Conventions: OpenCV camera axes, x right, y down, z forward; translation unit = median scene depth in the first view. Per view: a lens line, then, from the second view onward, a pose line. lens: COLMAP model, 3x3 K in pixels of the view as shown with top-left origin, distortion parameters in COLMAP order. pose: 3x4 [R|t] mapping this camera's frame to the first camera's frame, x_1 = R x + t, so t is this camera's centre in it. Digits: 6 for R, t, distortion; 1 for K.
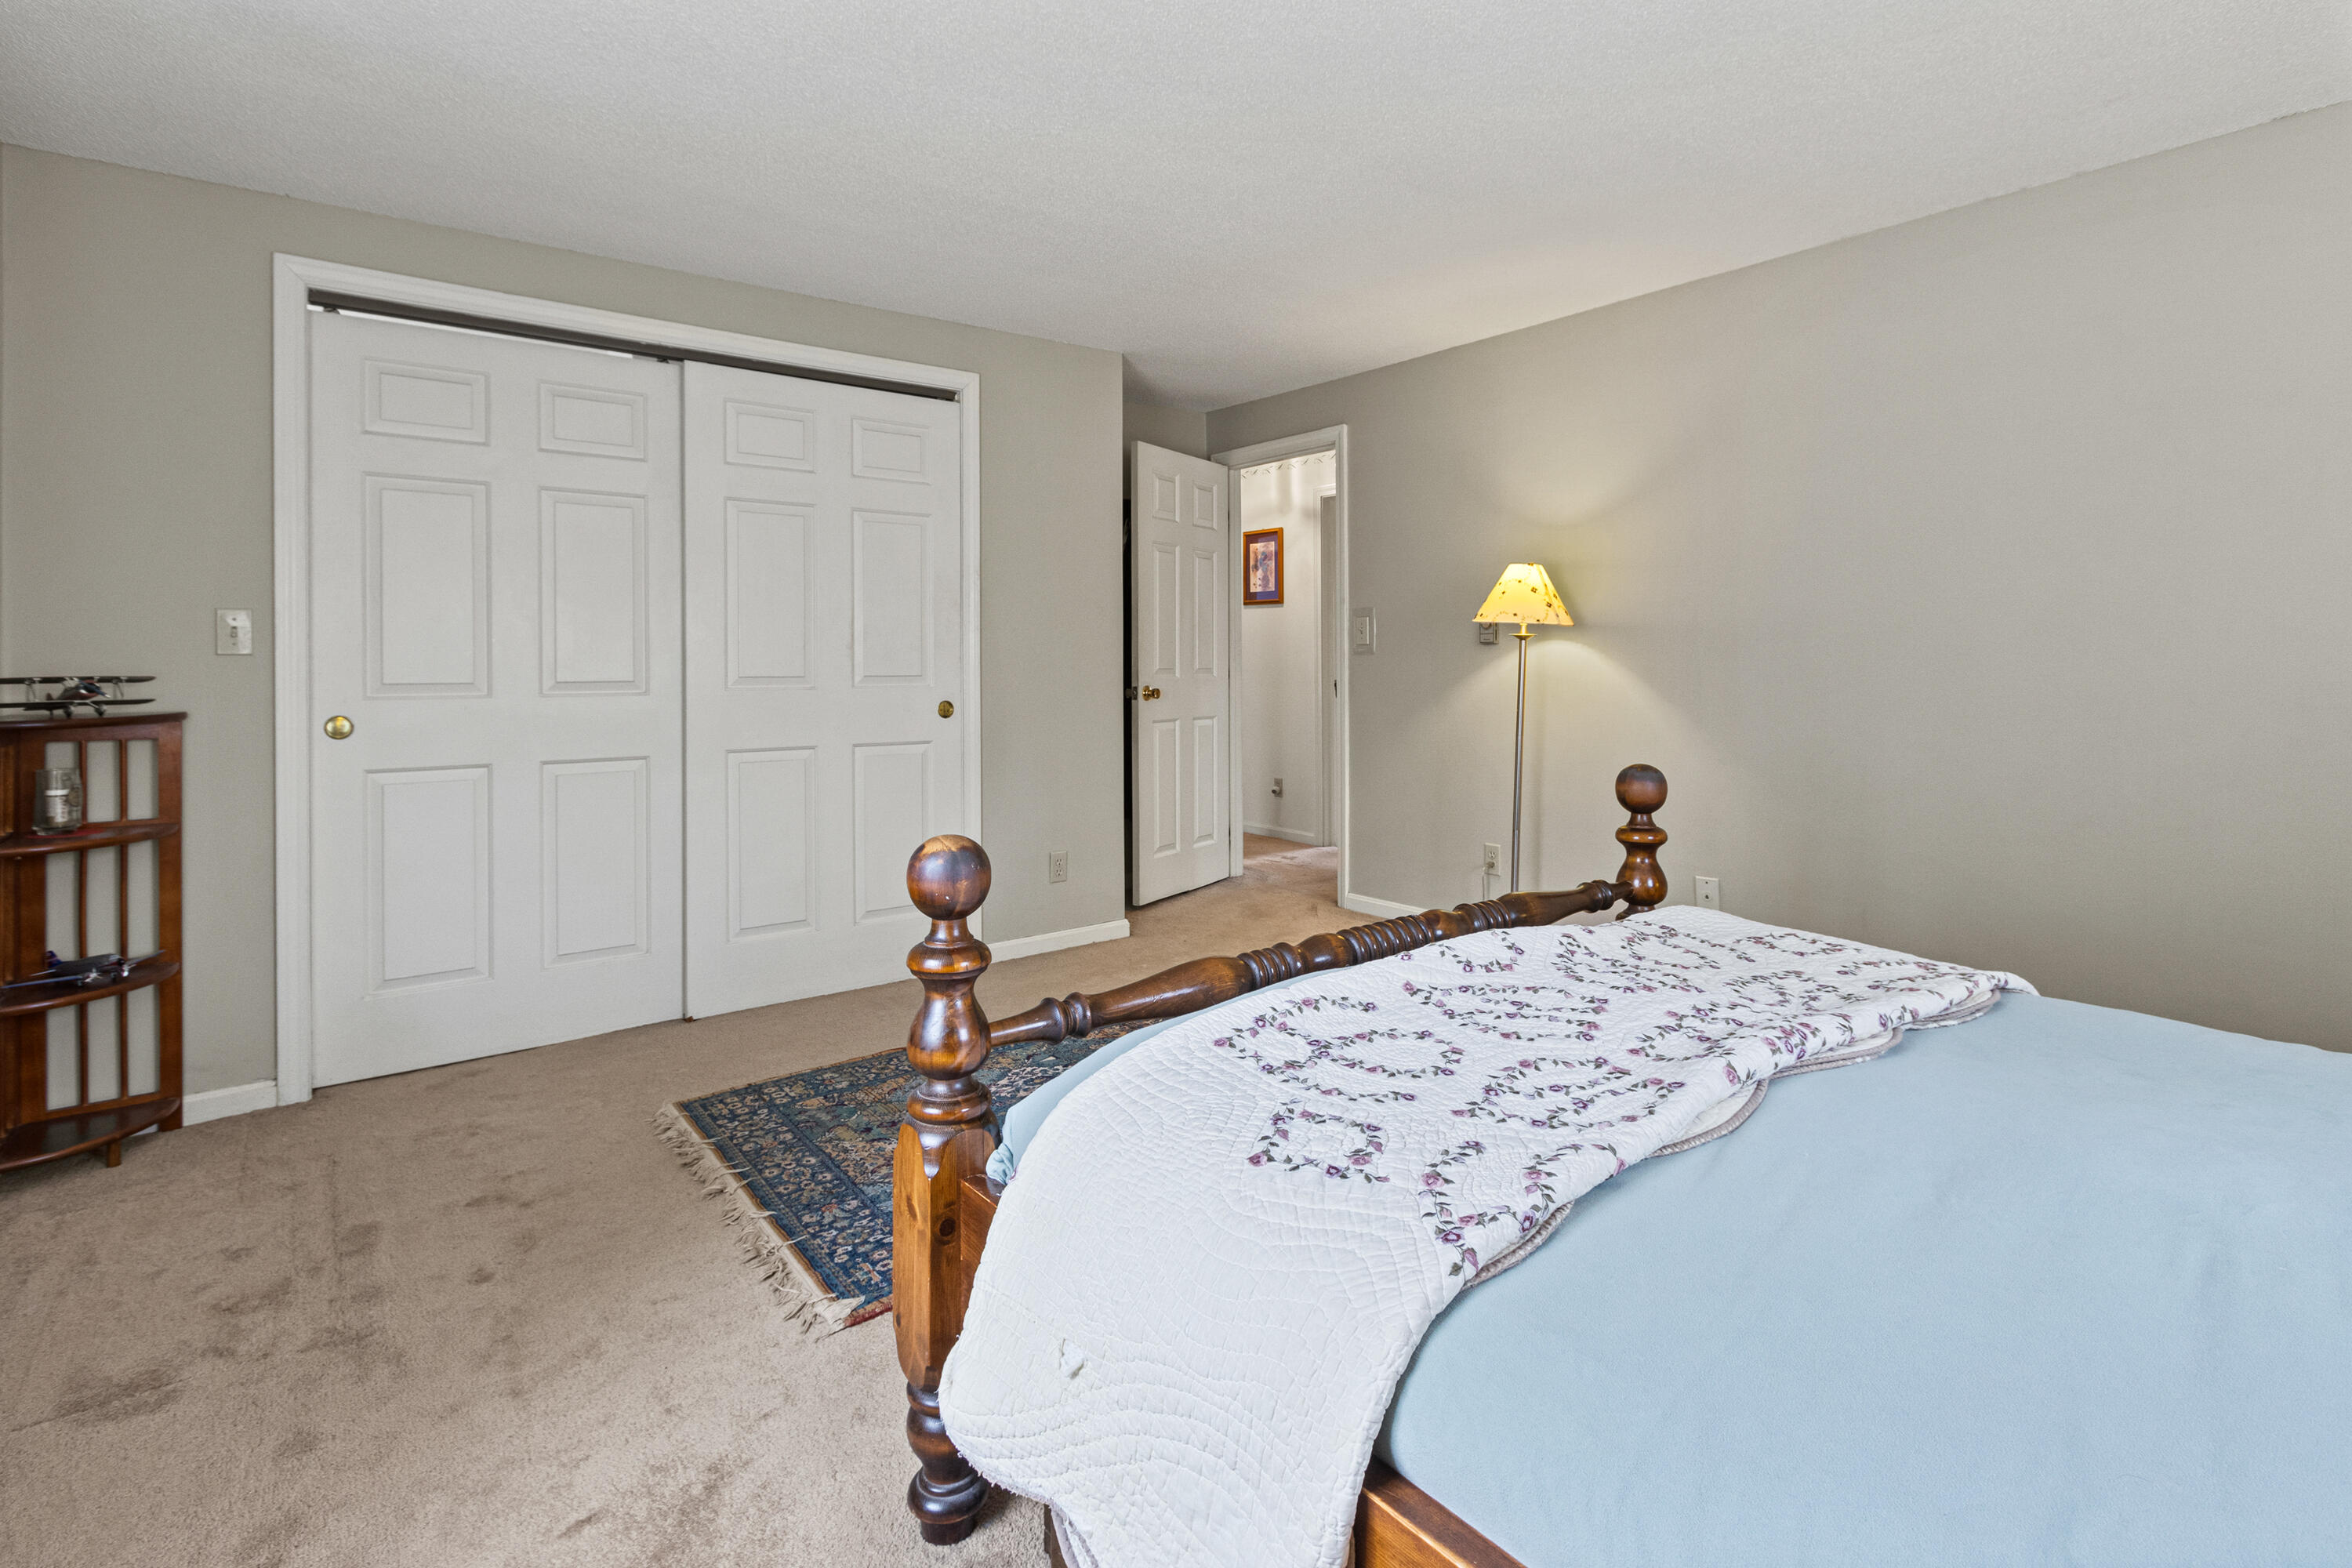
lens RADIAL K [[1116.6, 0, 1168.6], [0, 1116.6, 778.7], [0, 0, 1]] dist [0.001486, -0.000291]
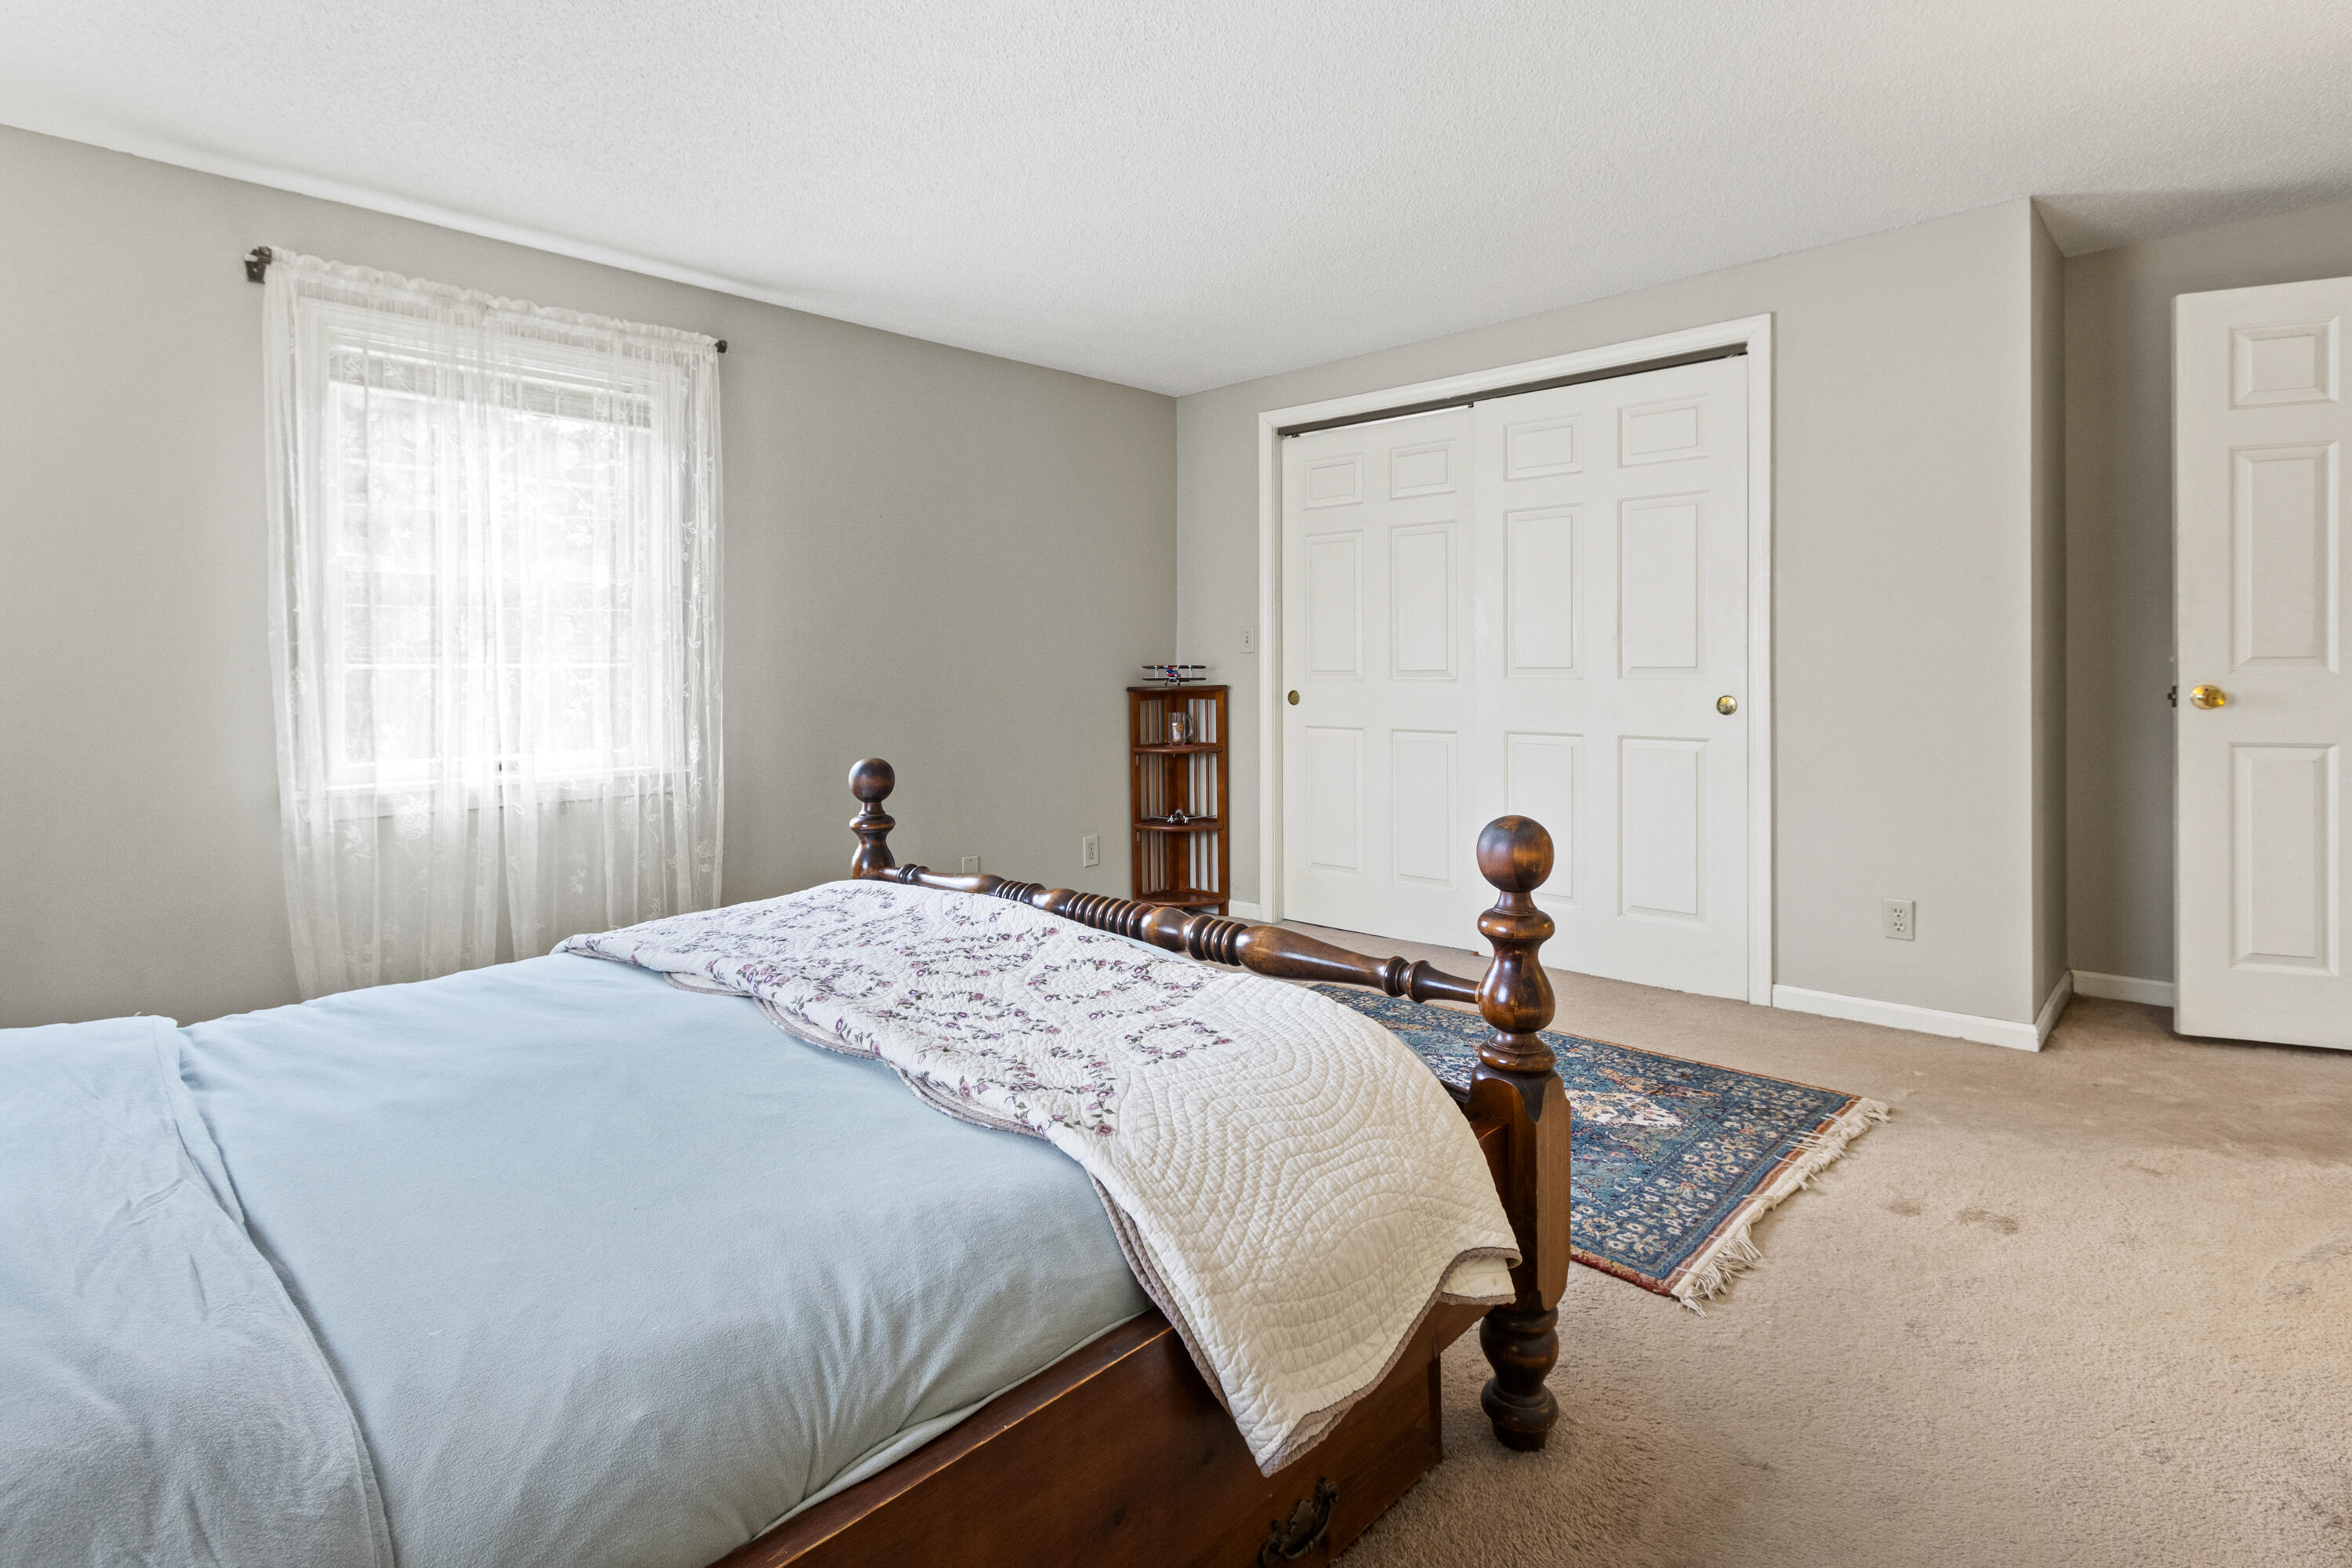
lens RADIAL K [[1120.1, 0, 1154.4], [0, 1120.1, 788.5], [0, 0, 1]] dist [0.003569, 0.000490]
pose [[0.179235, 0.113825, -0.977199, 0.853451], [-0.086679, 0.991249, 0.099563, -0.063963], [0.979980, 0.066858, 0.187533, 0.549197]]
